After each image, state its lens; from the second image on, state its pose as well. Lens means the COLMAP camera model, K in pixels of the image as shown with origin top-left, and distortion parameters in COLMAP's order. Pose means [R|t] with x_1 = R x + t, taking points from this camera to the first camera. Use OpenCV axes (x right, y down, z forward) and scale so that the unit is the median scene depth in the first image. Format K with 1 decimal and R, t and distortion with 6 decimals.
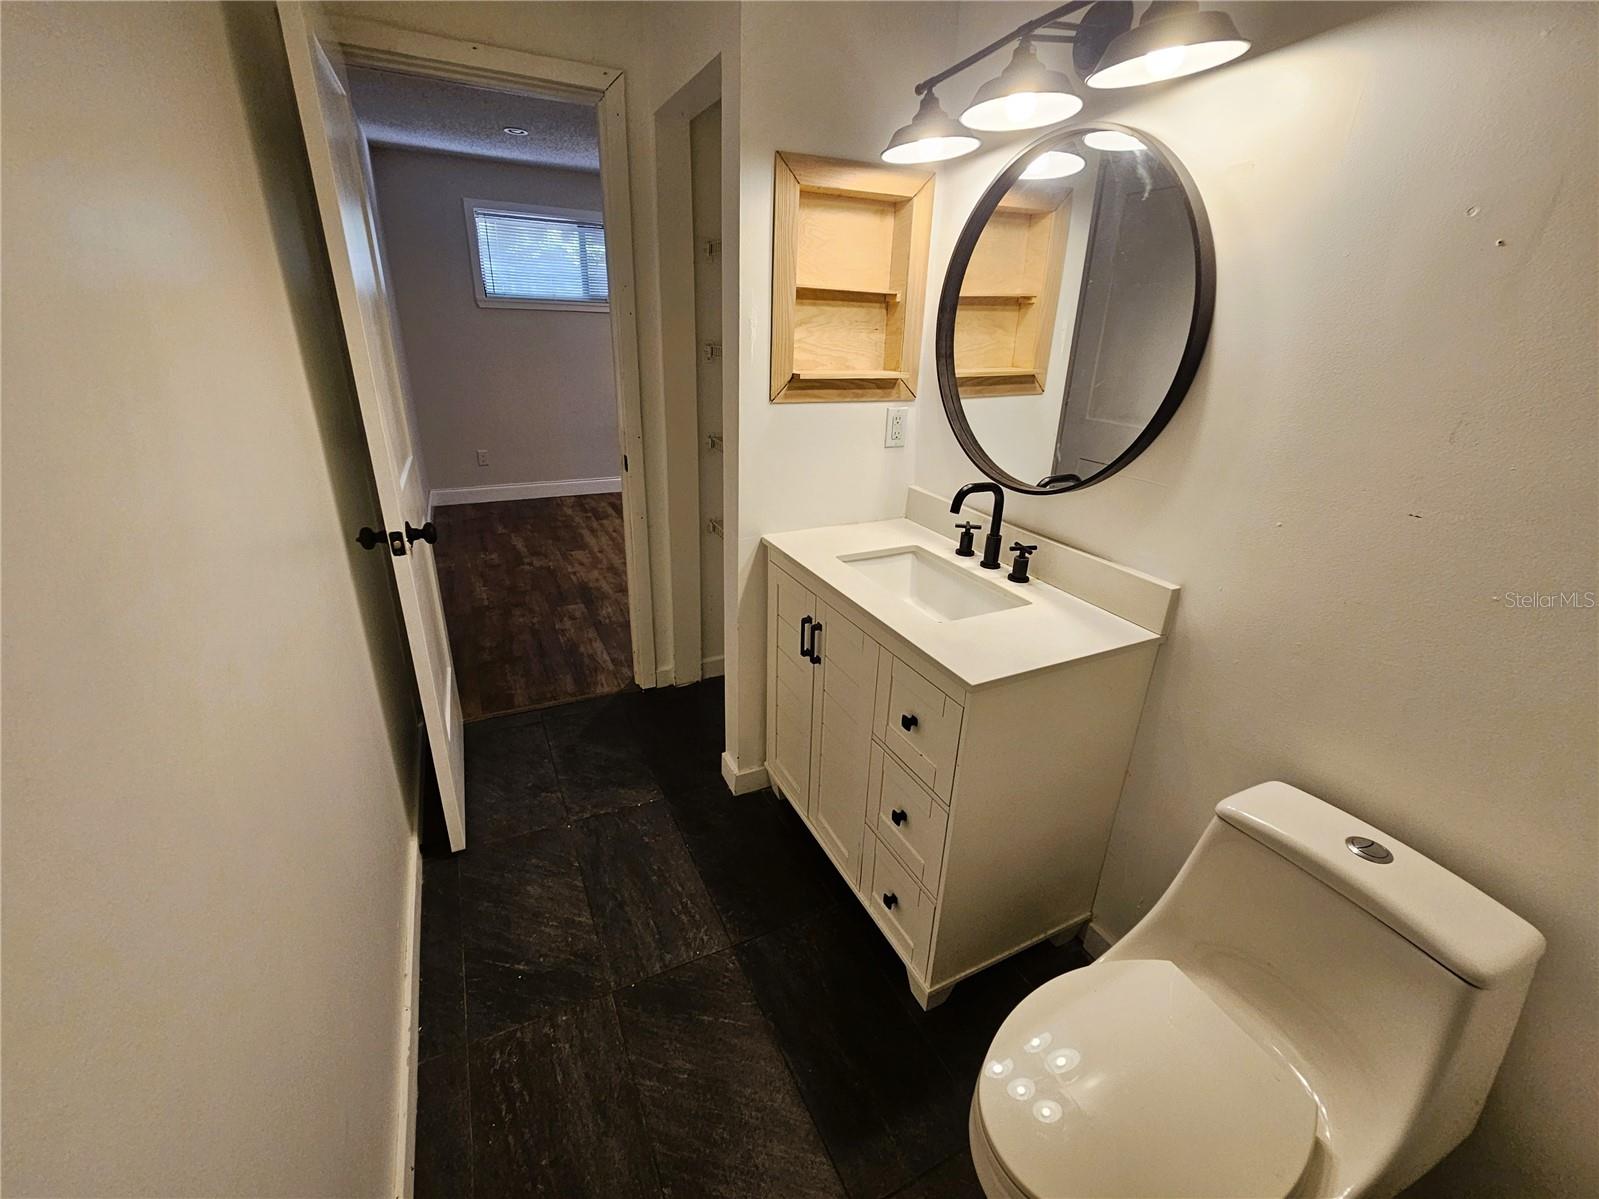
lens RADIAL K [[684.3, 0, 798.8], [0, 684.3, 590.2], [0, 0, 1]] dist [0.000976, 0.000338]
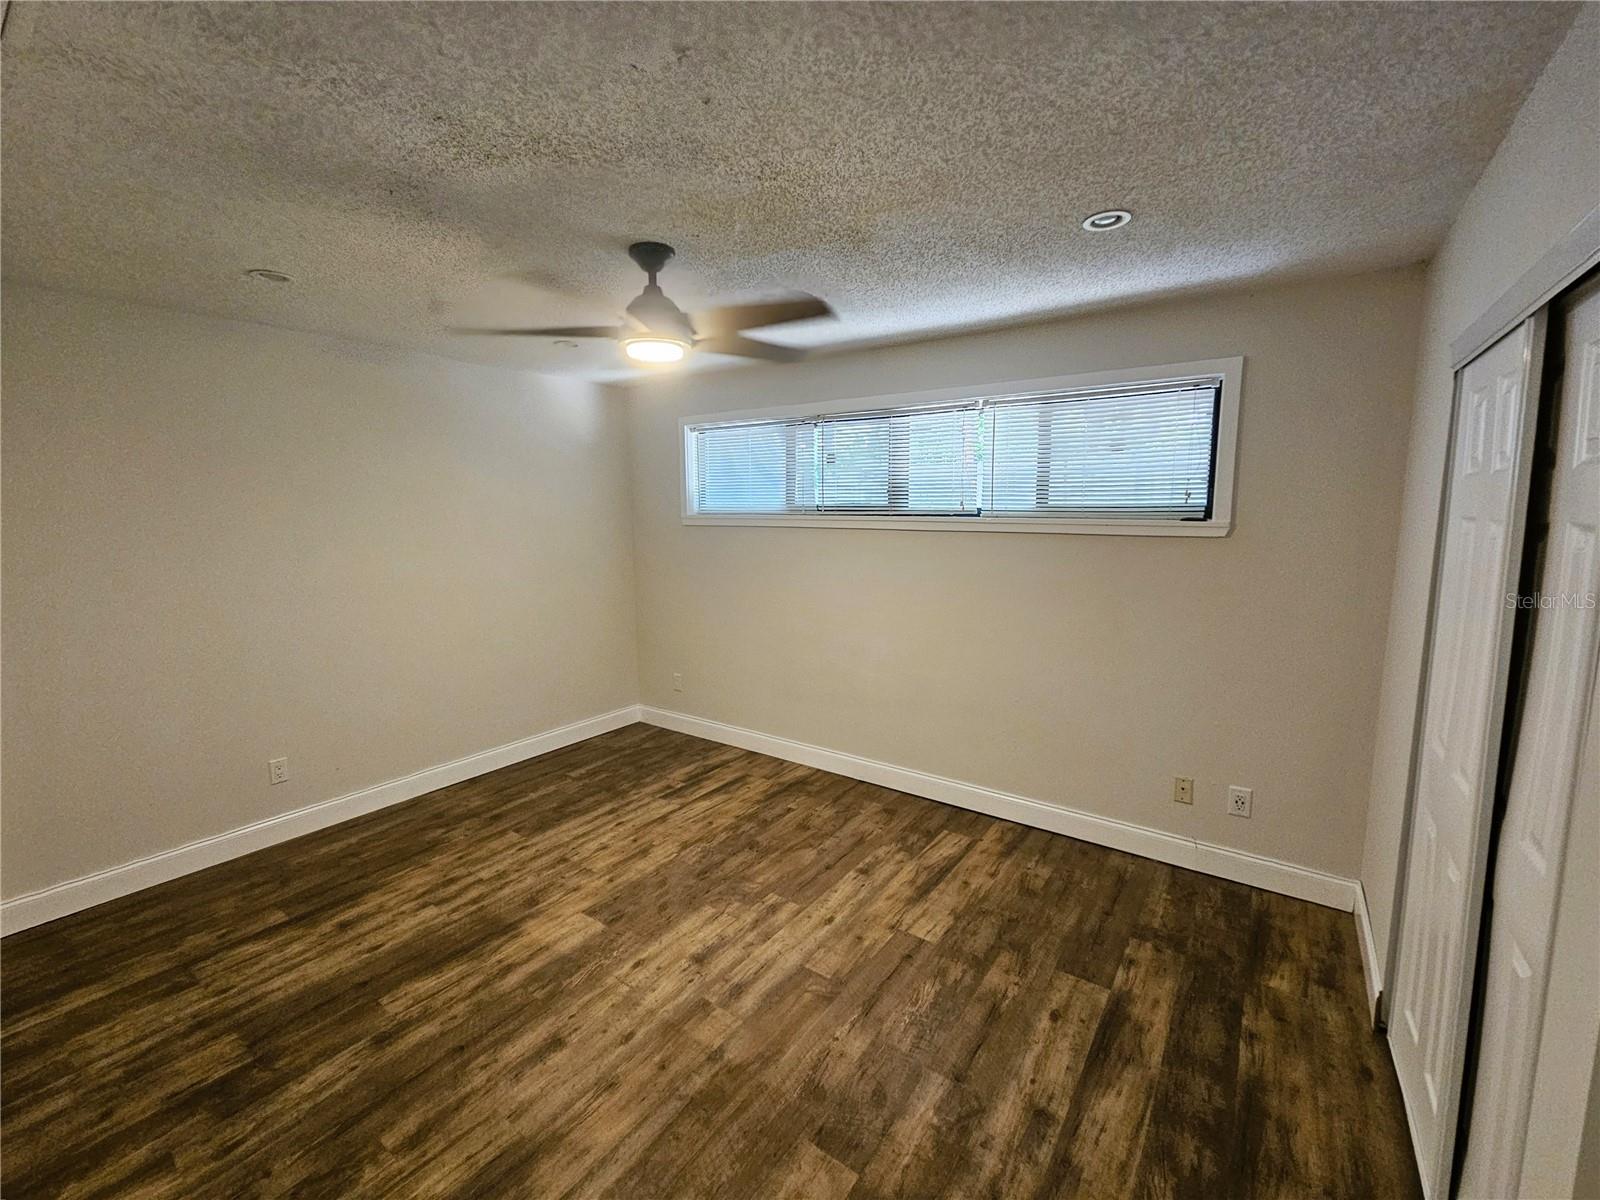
lens RADIAL K [[684.7, 0, 799.3], [0, 684.7, 590.7], [0, 0, 1]] dist [0.000976, 0.000338]
pose [[0.470751, 0.084625, -0.878198, 0.547793], [-0.303442, 0.950194, -0.071095, -0.421961], [0.828442, 0.299950, 0.472983, 0.992049]]
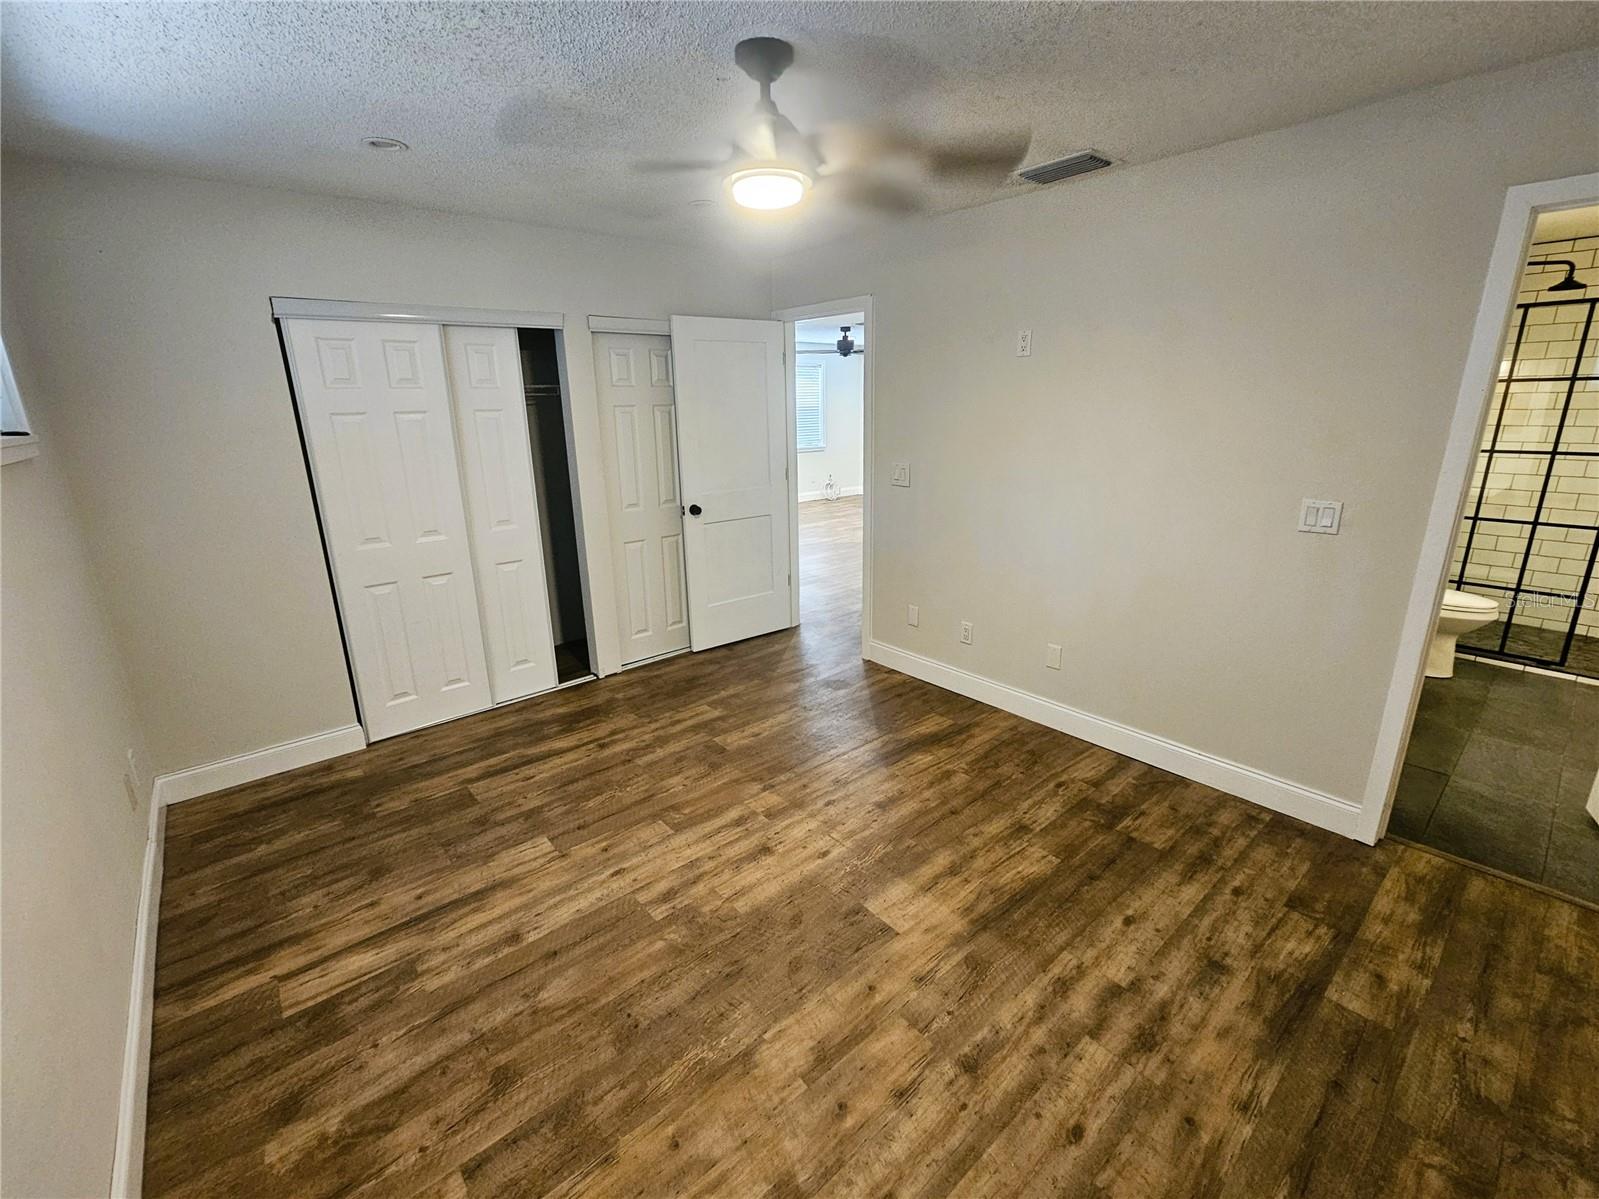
lens RADIAL K [[684.3, 0, 798.8], [0, 684.3, 590.2], [0, 0, 1]] dist [0.000976, 0.000338]
pose [[-0.252380, -0.277868, 0.926873, -0.595486], [0.363798, 0.860356, 0.356986, -0.550716], [-0.896636, 0.427291, -0.116049, 1.266624]]
